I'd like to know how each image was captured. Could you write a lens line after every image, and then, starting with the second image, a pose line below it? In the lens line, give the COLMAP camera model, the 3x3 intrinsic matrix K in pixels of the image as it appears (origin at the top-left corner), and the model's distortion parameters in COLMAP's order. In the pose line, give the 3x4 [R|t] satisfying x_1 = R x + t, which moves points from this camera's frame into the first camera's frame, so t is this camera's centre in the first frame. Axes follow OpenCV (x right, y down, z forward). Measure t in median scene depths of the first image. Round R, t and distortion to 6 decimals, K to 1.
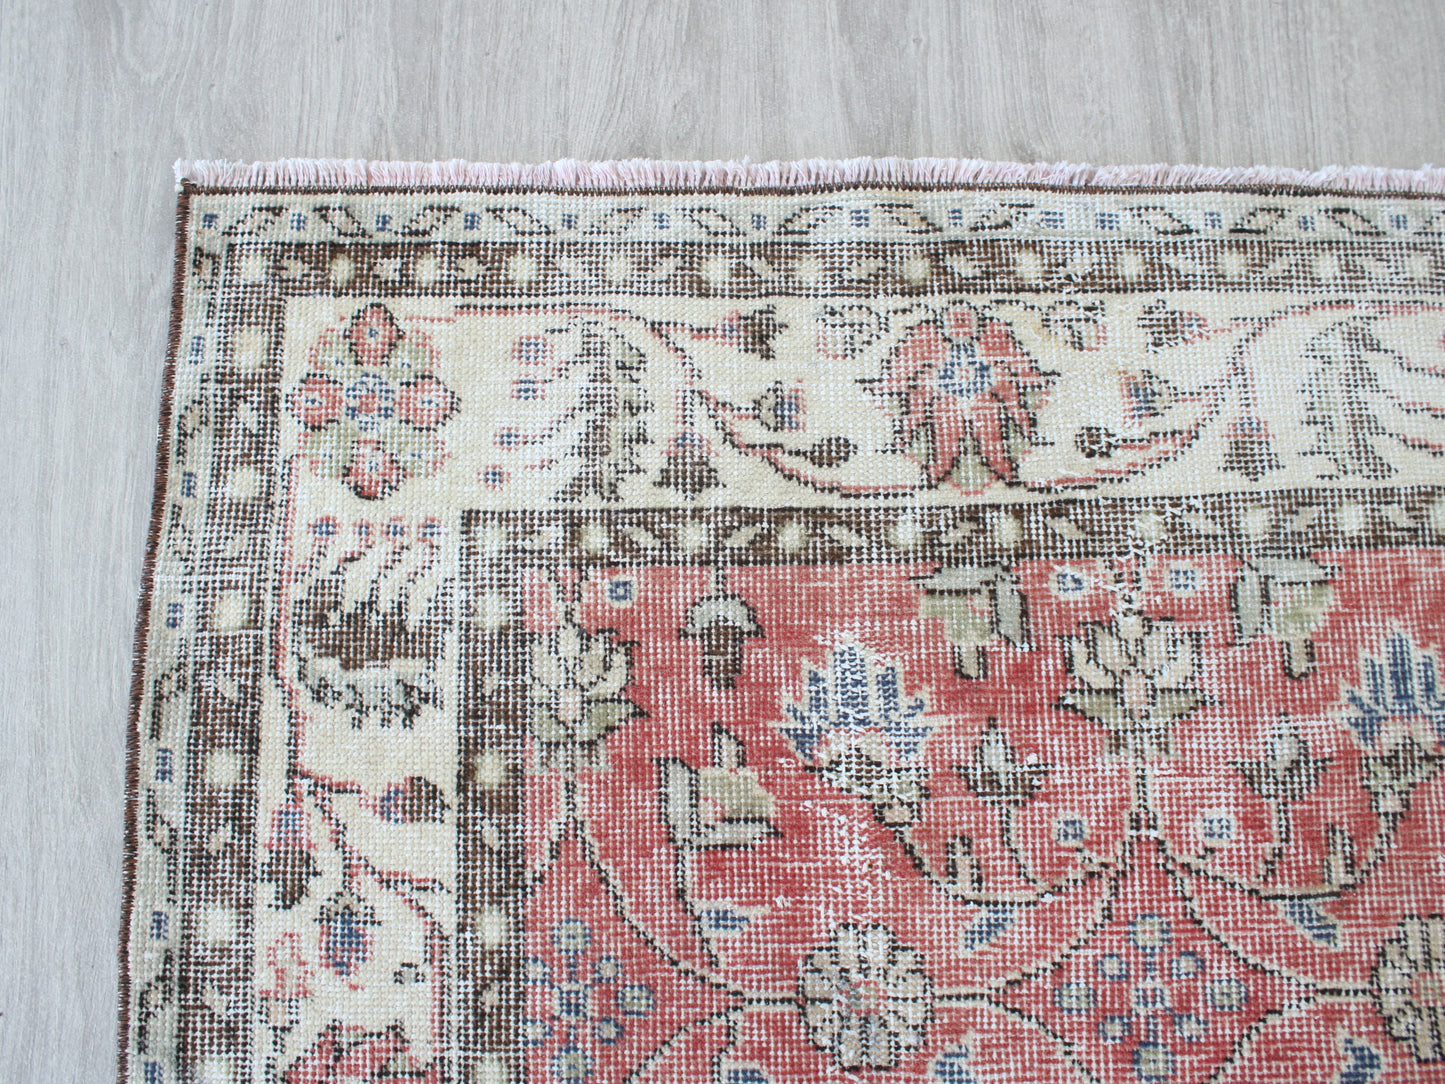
lens RADIAL K [[1371.1, 0, 731.8], [0, 1371.1, 527.8], [0, 0, 1]] dist [-0.169661, 0.156096]
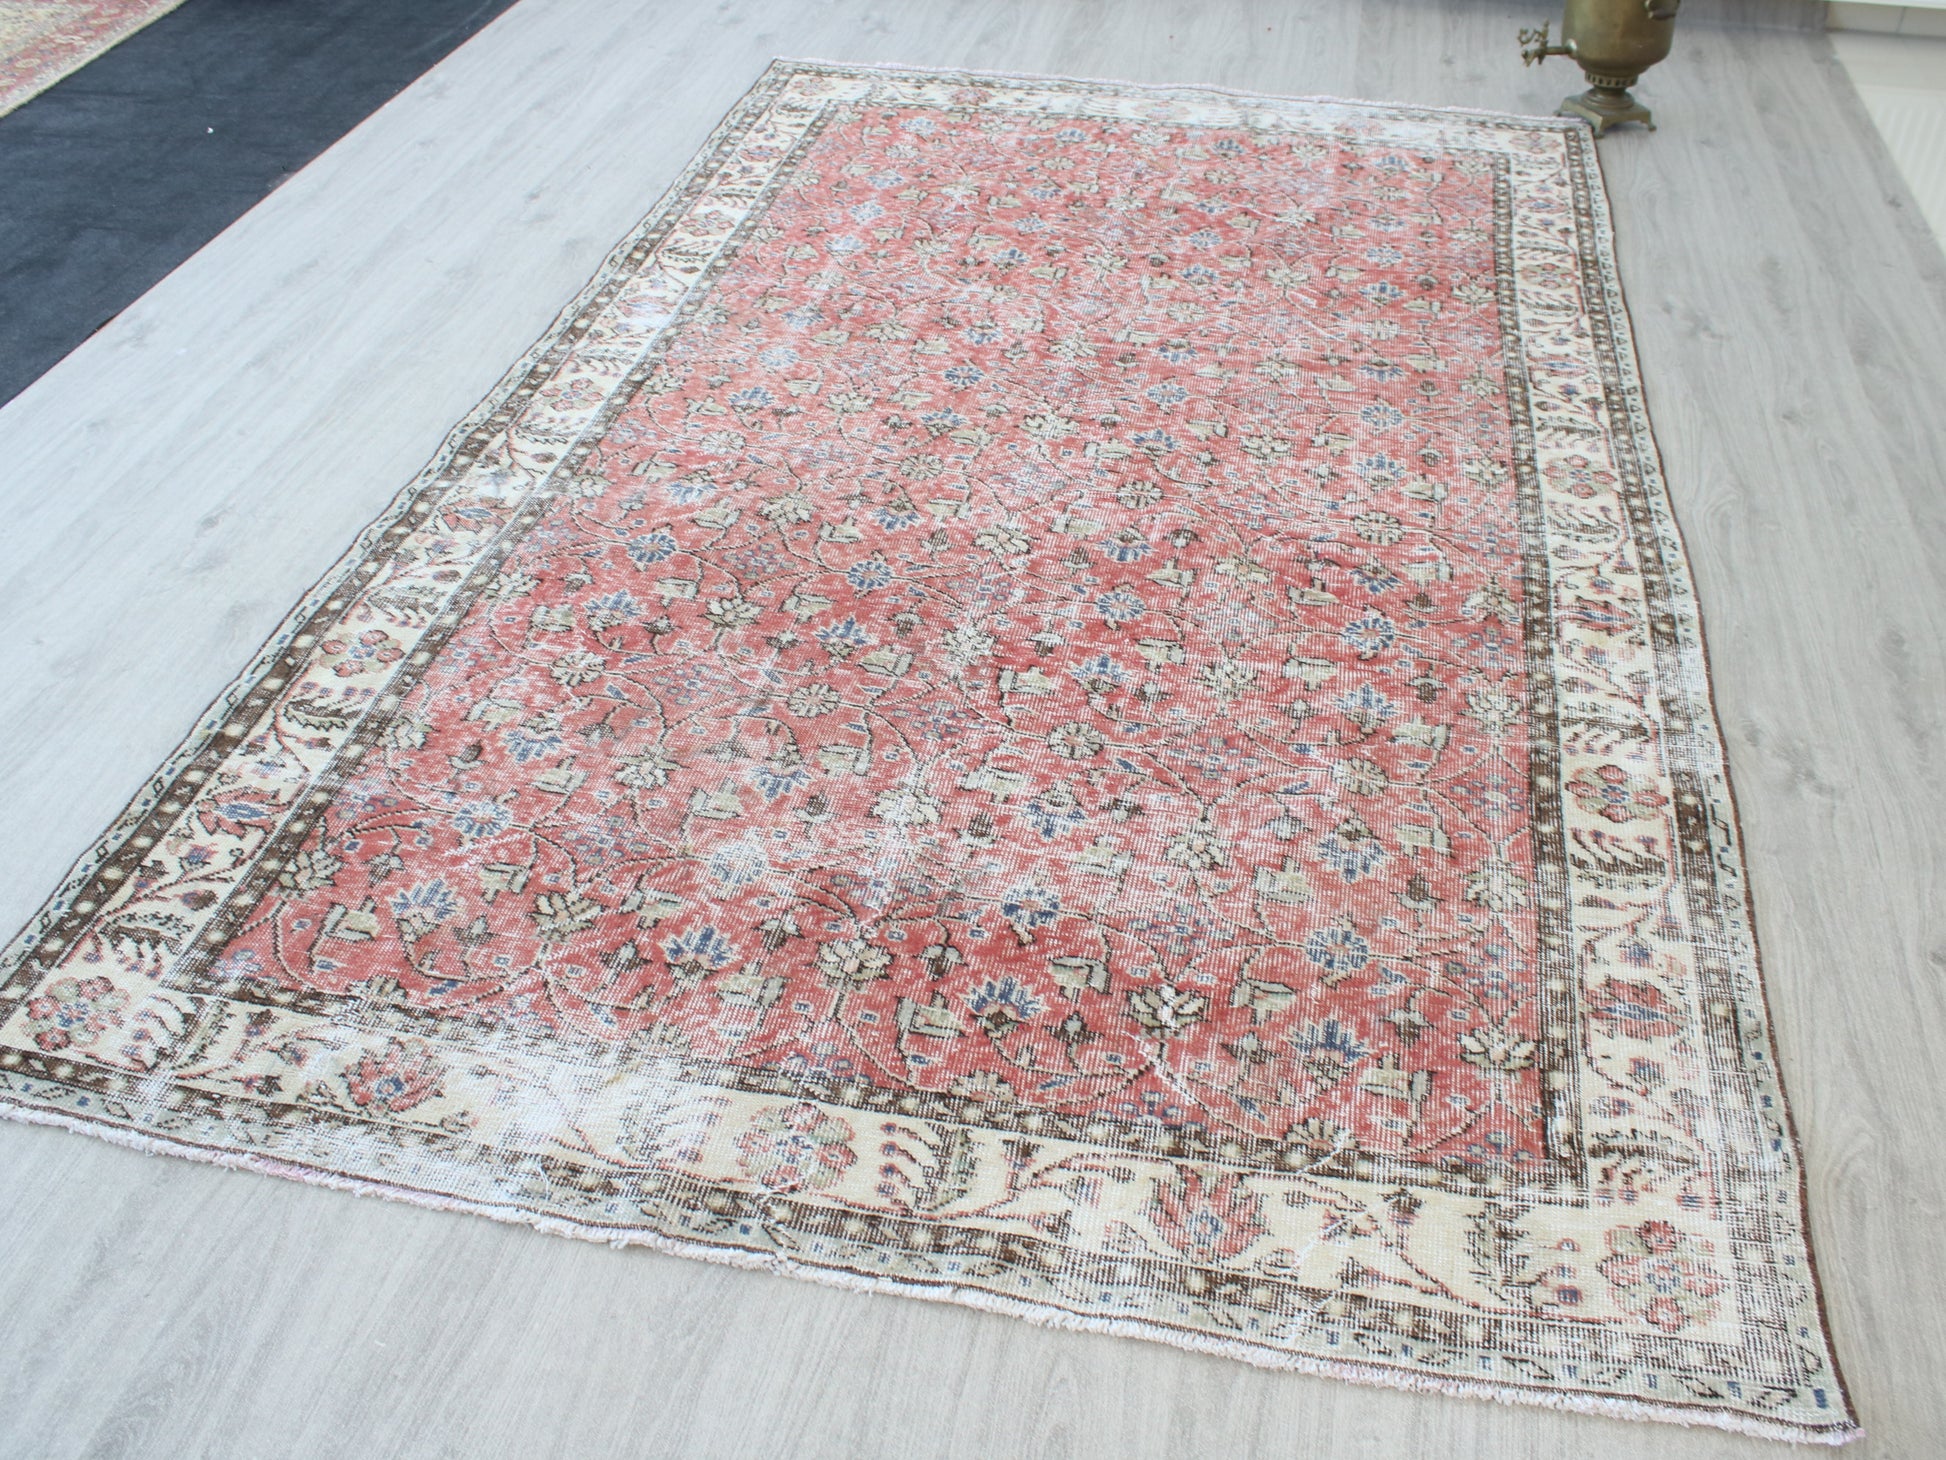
lens RADIAL K [[1846.5, 0, 985.6], [0, 1846.5, 710.9], [0, 0, 1]] dist [-0.169661, 0.156096]
pose [[0.979179, 0.121018, -0.162980, 1.257150], [-0.196957, 0.760765, -0.618421, 4.332322], [0.049150, 0.637645, 0.768761, -1.754014]]
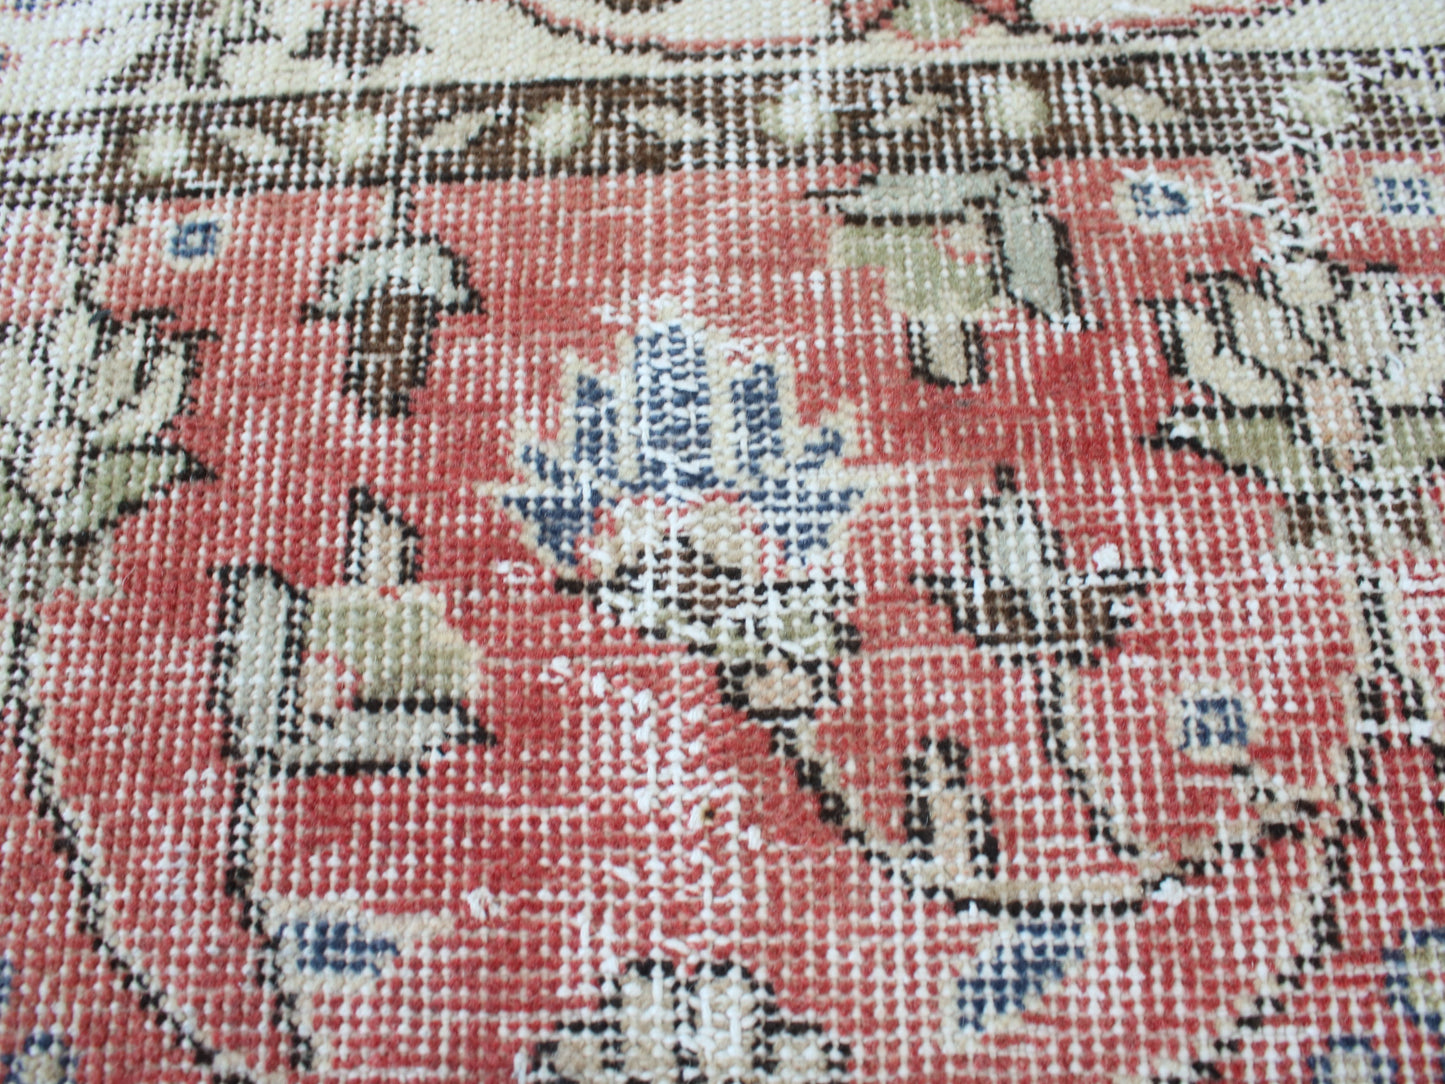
lens RADIAL K [[1325.5, 0, 729.2], [0, 1325.5, 540.7], [0, 0, 1]] dist [-0.170852, 0.139656]
pose [[0.999199, -0.018230, -0.035627, 0.119401], [0.012342, 0.987199, -0.159012, 0.225433], [0.038070, 0.158445, 0.986634, 0.593389]]
